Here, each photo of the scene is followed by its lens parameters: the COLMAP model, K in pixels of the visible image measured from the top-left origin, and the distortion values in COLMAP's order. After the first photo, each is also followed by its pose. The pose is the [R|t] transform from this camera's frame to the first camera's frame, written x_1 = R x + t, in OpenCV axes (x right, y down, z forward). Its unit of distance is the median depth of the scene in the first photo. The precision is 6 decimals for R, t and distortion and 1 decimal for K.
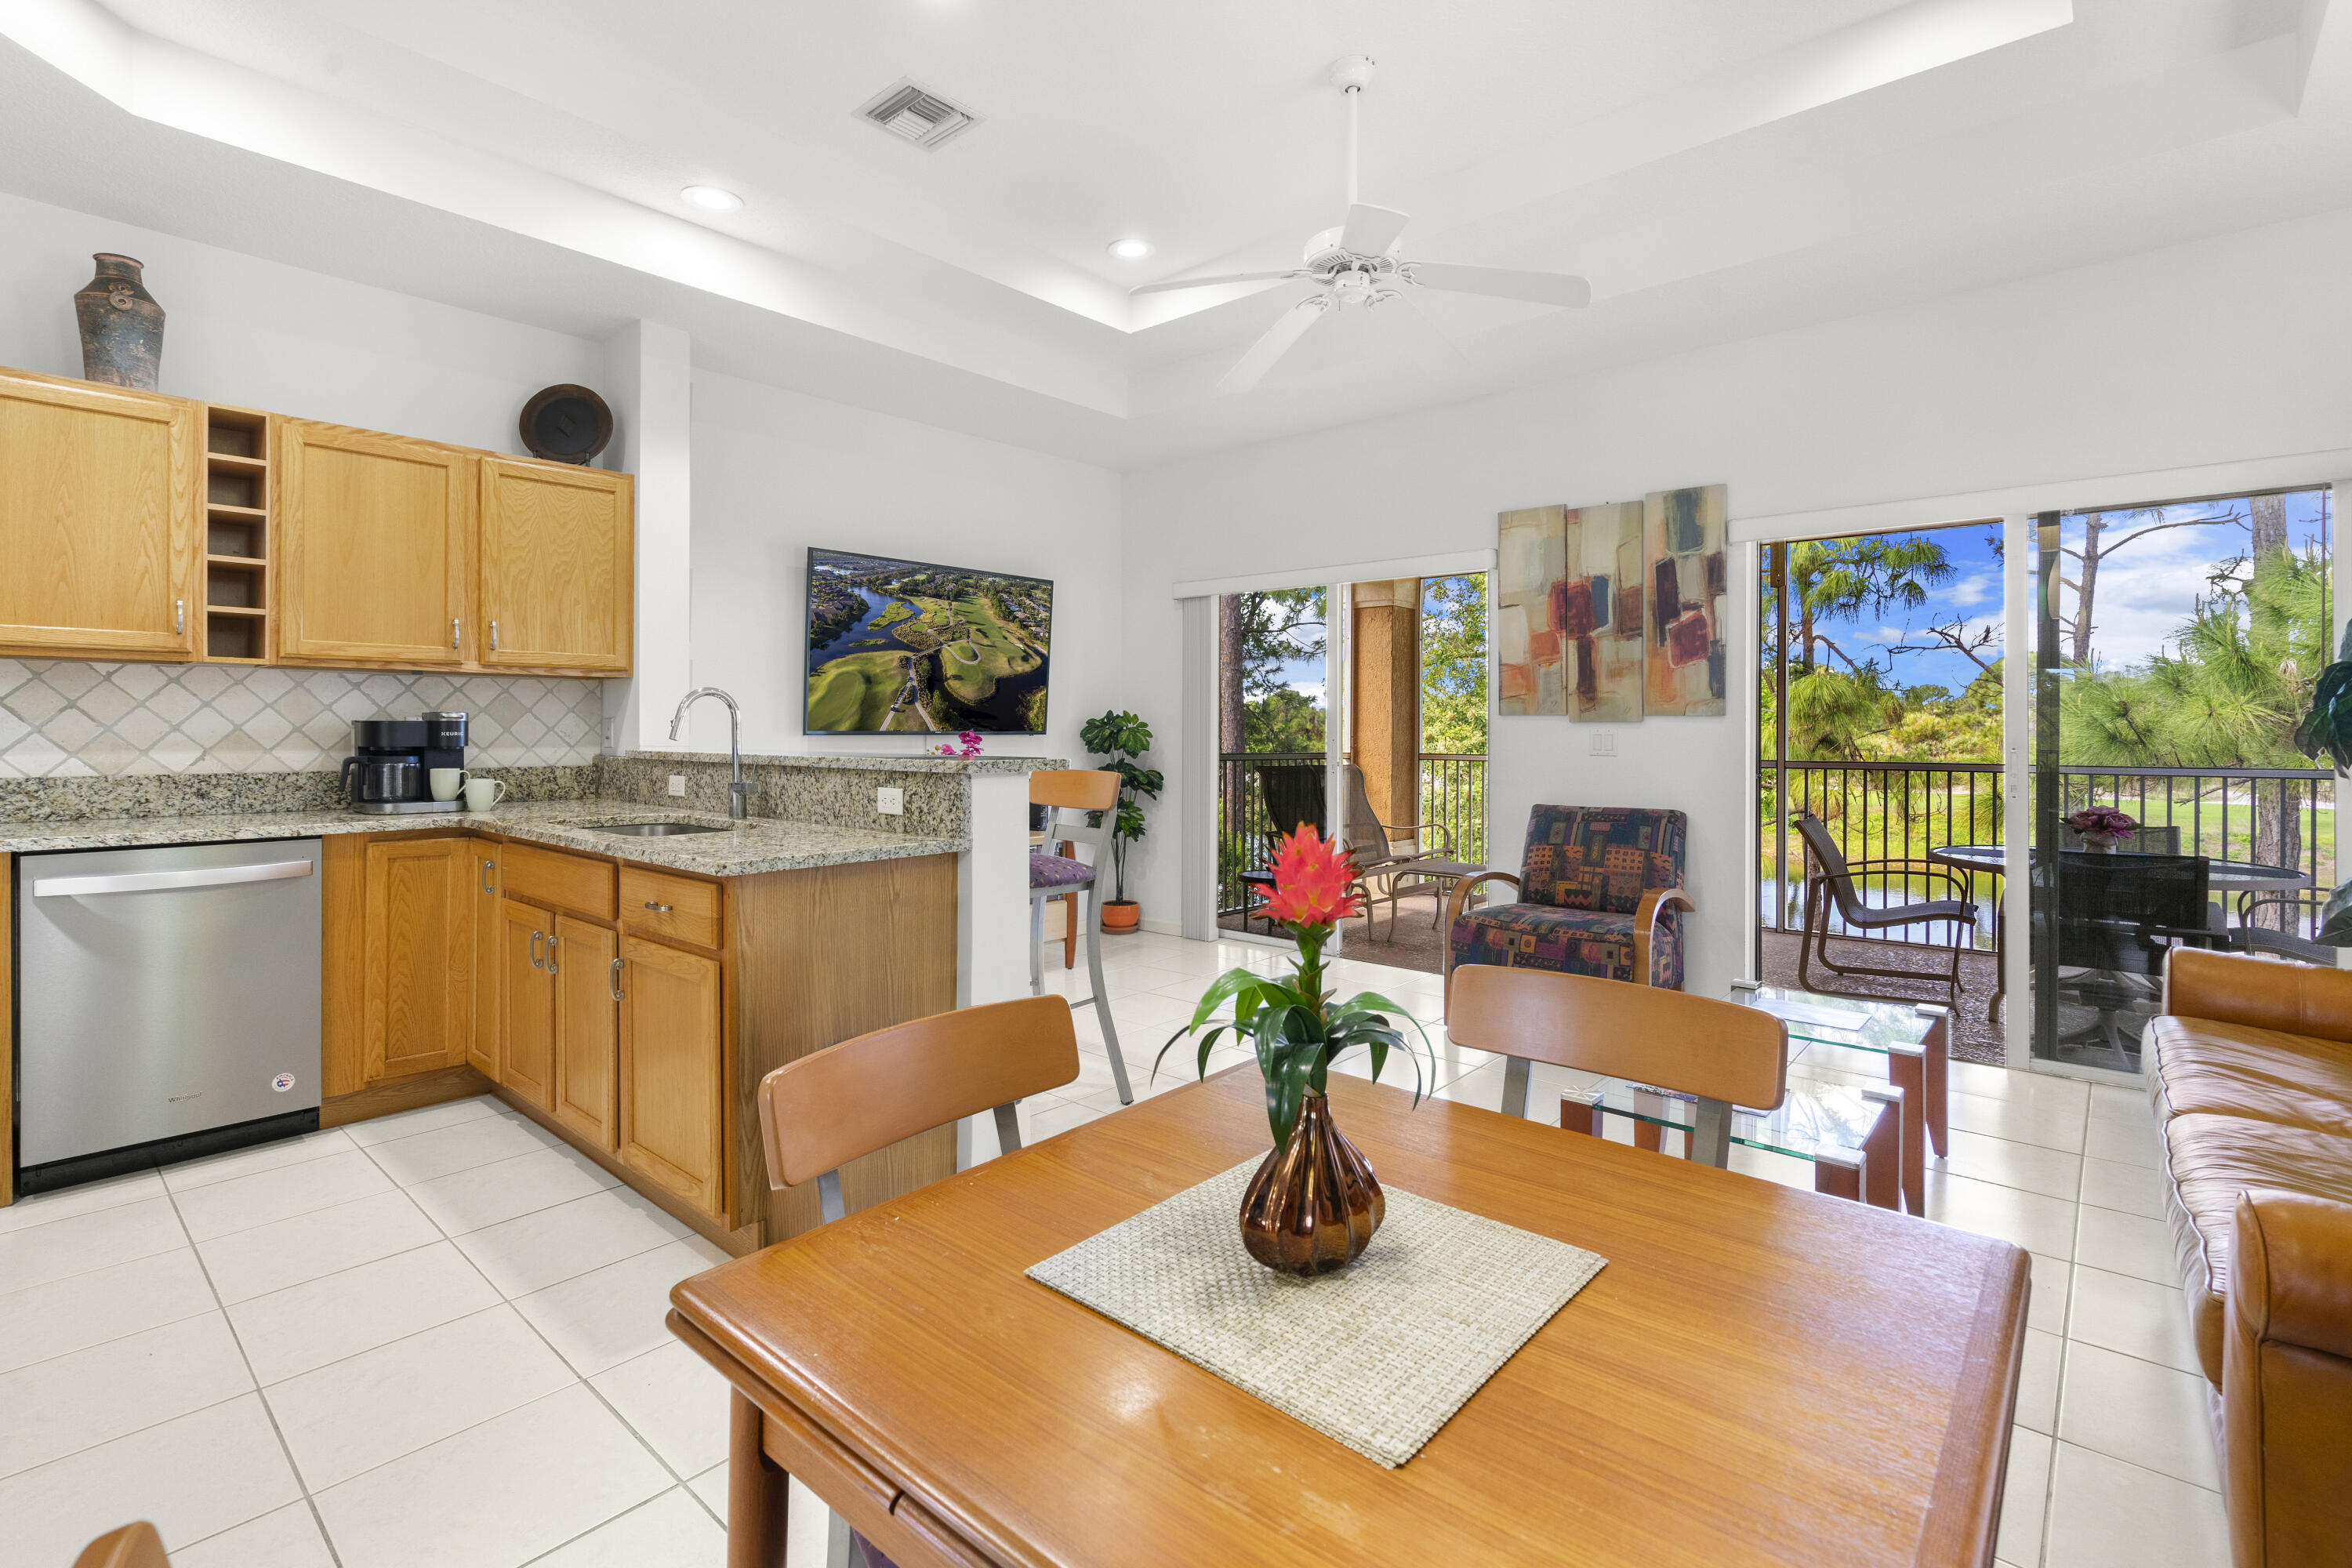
lens RADIAL K [[1069.9, 0, 1157.3], [0, 1069.9, 773.1], [0, 0, 1]] dist [-0.001973, -0.000129]
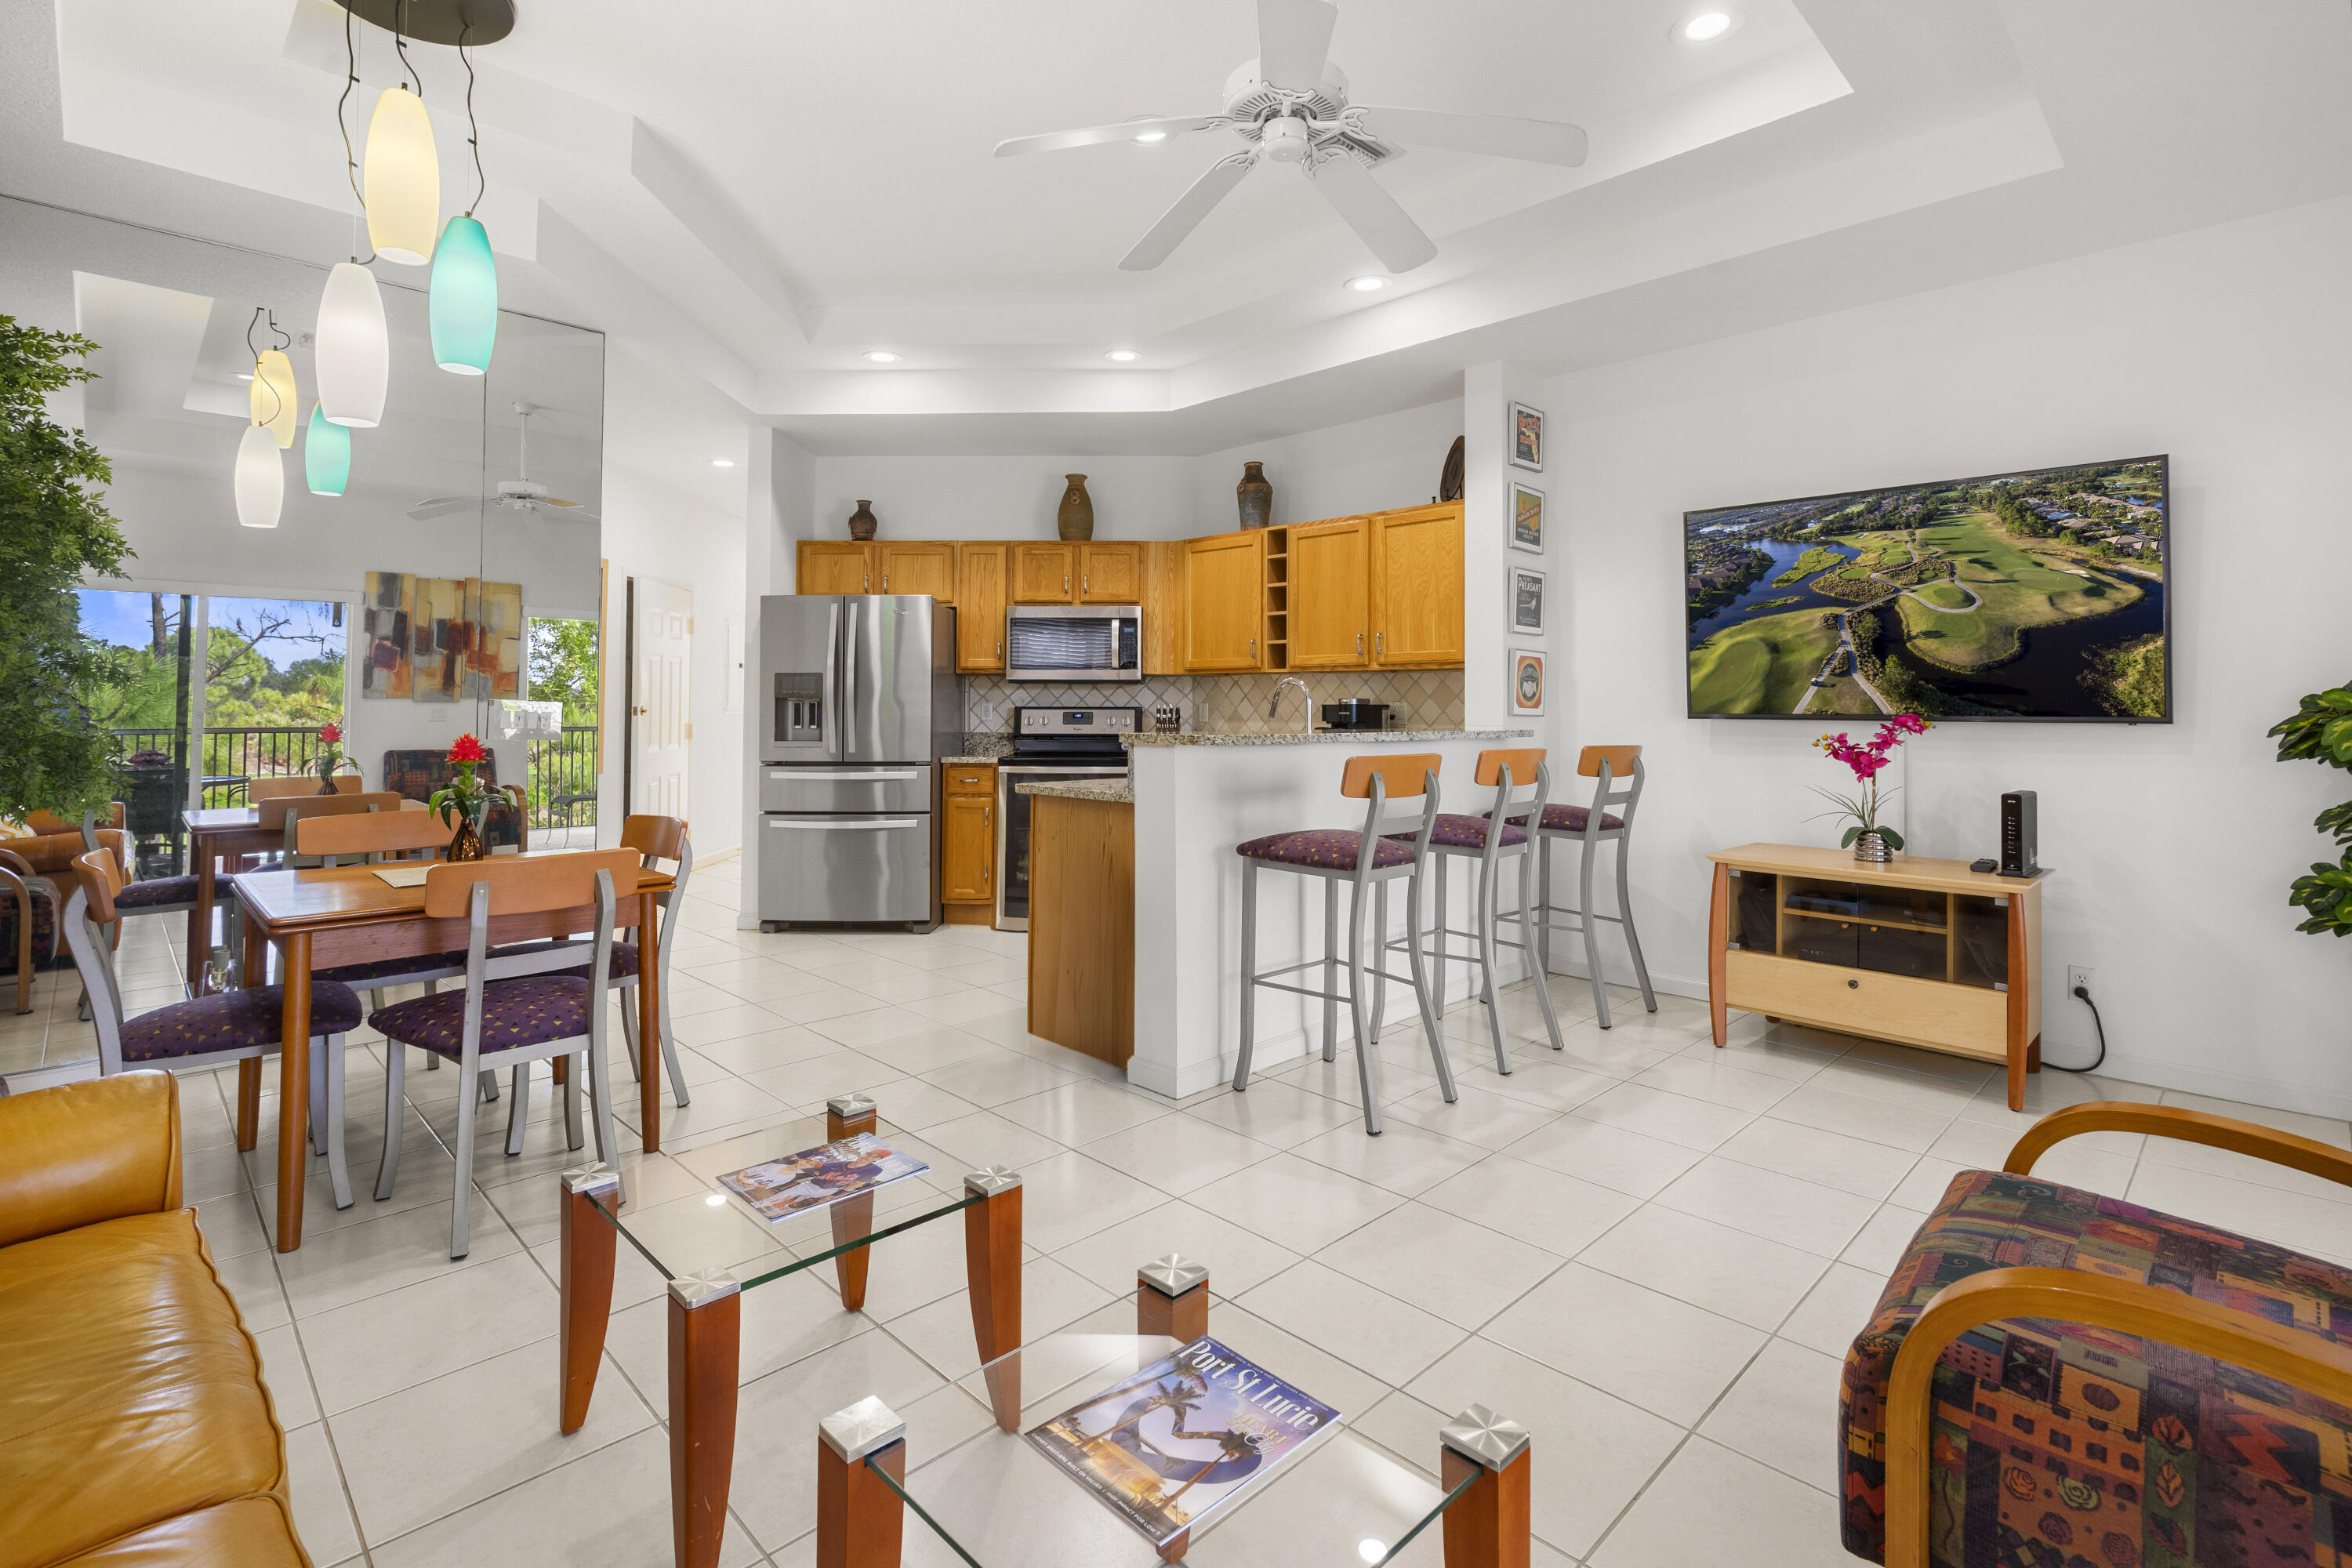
lens RADIAL K [[1097.8, 0, 1175.9], [0, 1097.8, 687.4], [0, 0, 1]] dist [-0.001081, 0.000140]
pose [[-0.051227, -0.027846, -0.998299, 0.735130], [-0.045921, 0.998620, -0.025499, -0.017970], [0.997631, 0.044537, -0.052435, 0.721002]]
